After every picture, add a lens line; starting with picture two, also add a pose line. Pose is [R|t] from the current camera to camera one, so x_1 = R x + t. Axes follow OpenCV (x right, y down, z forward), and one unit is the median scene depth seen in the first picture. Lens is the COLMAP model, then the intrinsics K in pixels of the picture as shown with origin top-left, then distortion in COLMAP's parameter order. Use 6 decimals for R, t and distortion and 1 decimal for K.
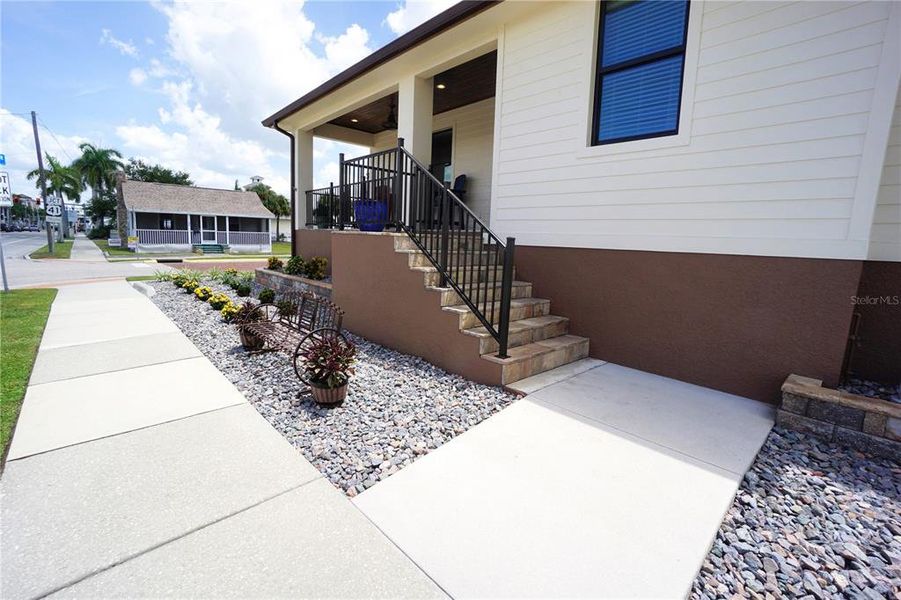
lens RADIAL K [[396.6, 0, 439.9], [0, 396.6, 297.3], [0, 0, 1]] dist [-0.065570, 0.023651]
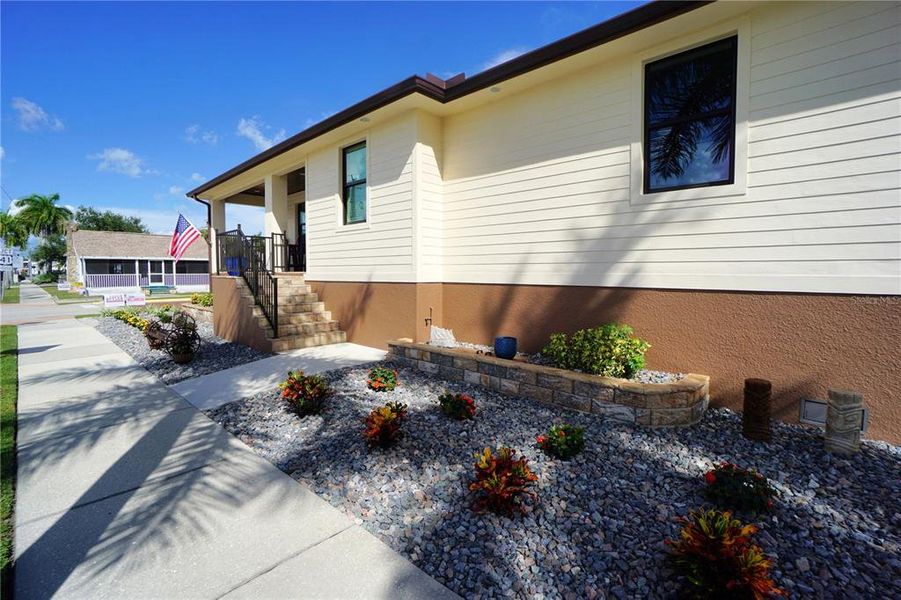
lens RADIAL K [[396.6, 0, 439.9], [0, 396.6, 297.3], [0, 0, 1]] dist [-0.065570, 0.023651]
pose [[0.995789, -0.039954, 0.082508, 0.107052], [0.046559, 0.995727, -0.079750, 0.018120], [-0.078969, 0.083256, 0.993394, -0.133689]]
